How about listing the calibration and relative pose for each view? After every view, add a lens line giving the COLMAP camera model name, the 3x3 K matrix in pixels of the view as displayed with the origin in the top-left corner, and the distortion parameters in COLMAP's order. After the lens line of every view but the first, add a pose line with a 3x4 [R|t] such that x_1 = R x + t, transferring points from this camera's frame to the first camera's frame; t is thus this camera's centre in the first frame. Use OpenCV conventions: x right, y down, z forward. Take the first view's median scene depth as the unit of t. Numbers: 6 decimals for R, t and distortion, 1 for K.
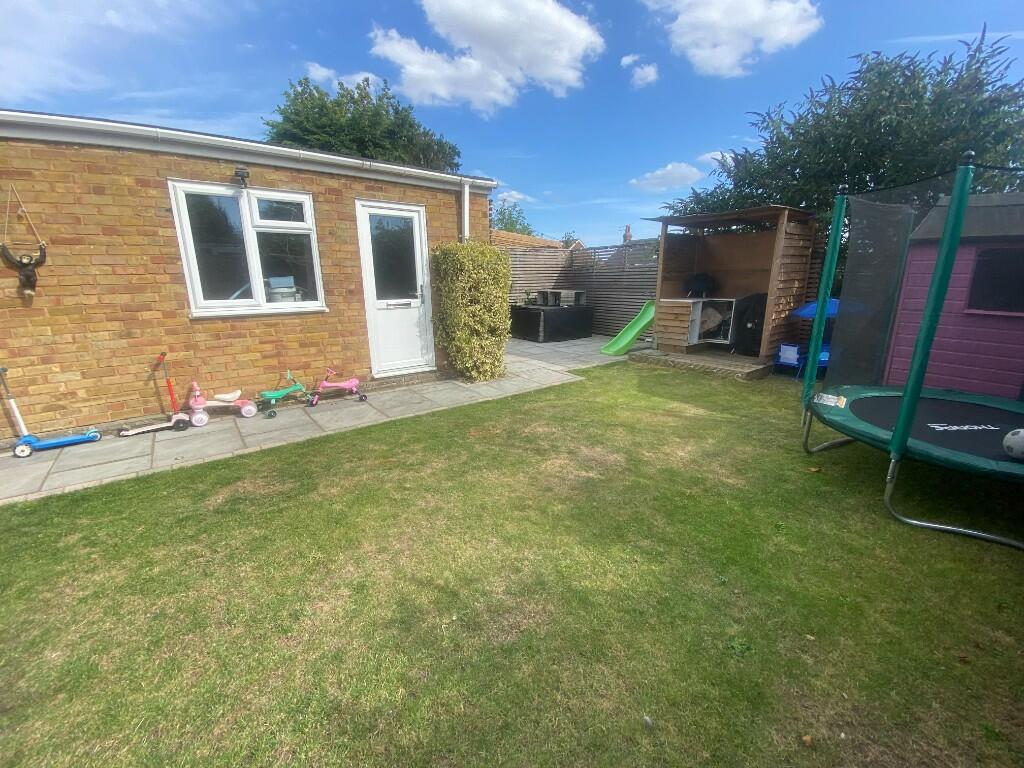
lens RADIAL K [[419.9, 0, 519.5], [0, 419.9, 384.3], [0, 0, 1]] dist [0.002474, -0.017388]
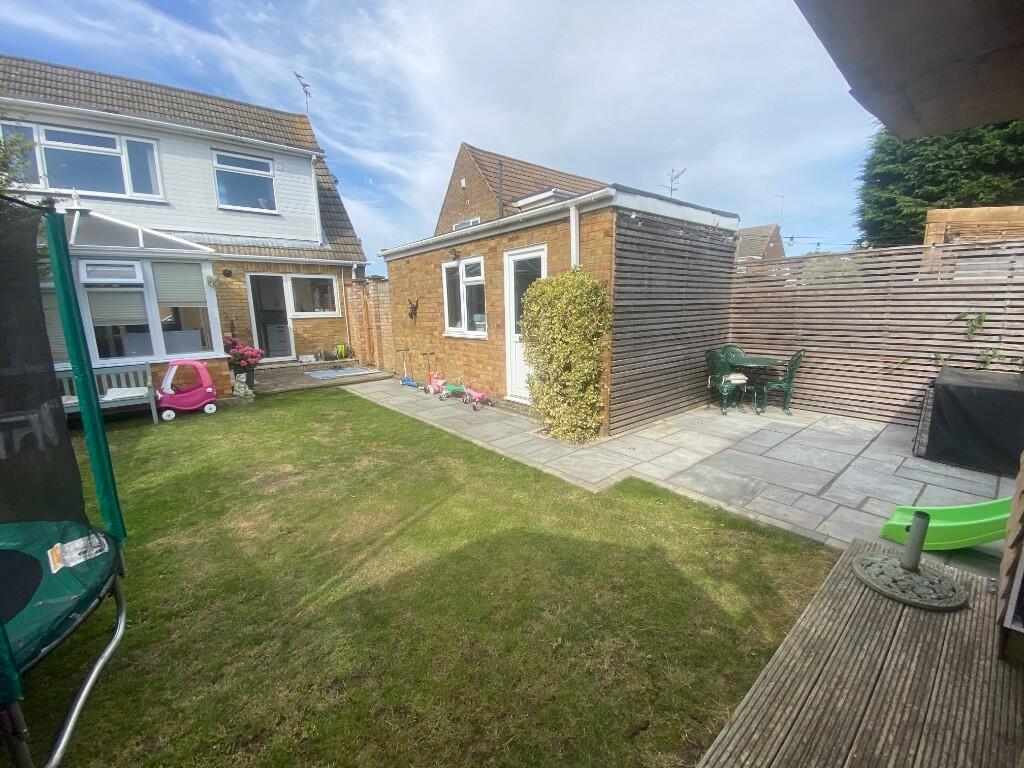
lens RADIAL K [[419.9, 0, 519.5], [0, 419.9, 384.3], [0, 0, 1]] dist [0.002474, -0.017388]
pose [[0.017558, 0.187578, -0.982093, 0.937687], [-0.217177, 0.959508, 0.179382, -0.318122], [0.975974, 0.210138, 0.057584, 1.121267]]
